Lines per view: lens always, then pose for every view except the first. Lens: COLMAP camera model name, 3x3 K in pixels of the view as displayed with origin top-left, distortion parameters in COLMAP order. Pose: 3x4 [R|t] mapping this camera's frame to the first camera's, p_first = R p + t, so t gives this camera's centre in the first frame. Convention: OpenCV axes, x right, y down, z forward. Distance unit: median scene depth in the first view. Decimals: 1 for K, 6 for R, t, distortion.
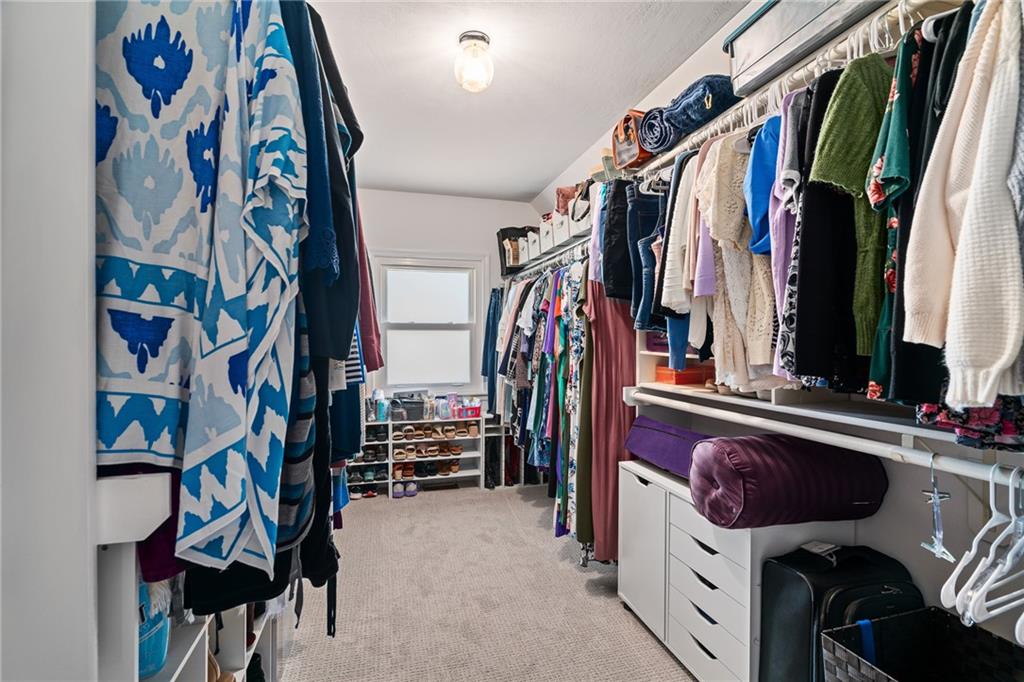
lens RADIAL K [[461.7, 0, 512.6], [0, 461.7, 343.4], [0, 0, 1]] dist [-0.004434, 0.001610]
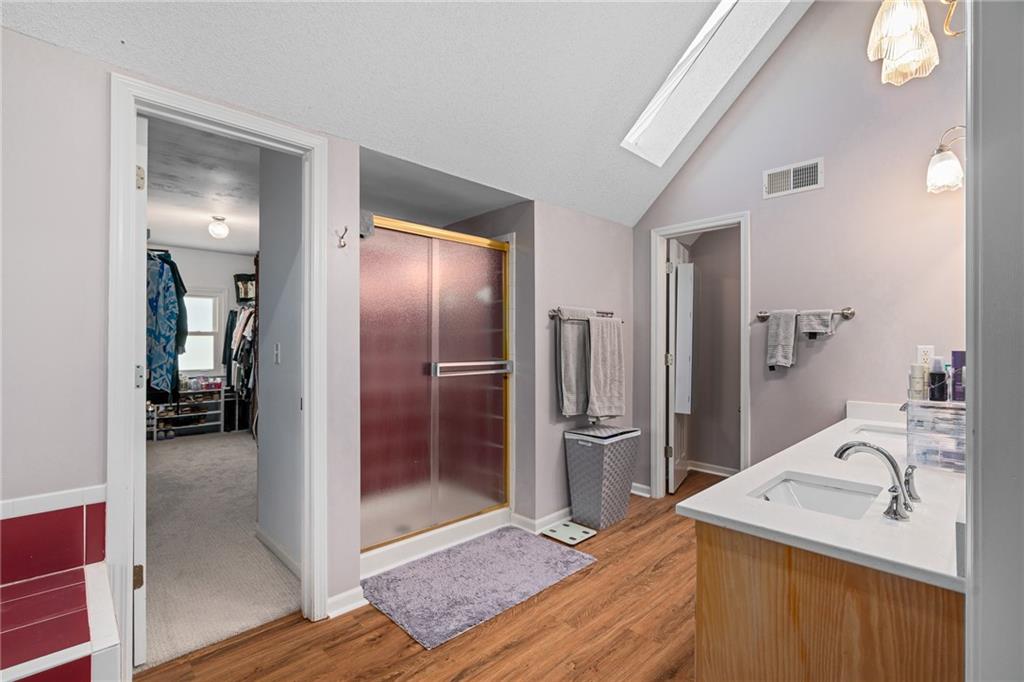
lens RADIAL K [[461.7, 0, 502.9], [0, 461.7, 344.4], [0, 0, 1]] dist [-0.004434, 0.001610]
pose [[0.887931, 0.003789, 0.459961, 0.067721], [-0.002698, 0.999992, -0.003029, 0.003151], [-0.459969, 0.001449, 0.887934, -0.946292]]
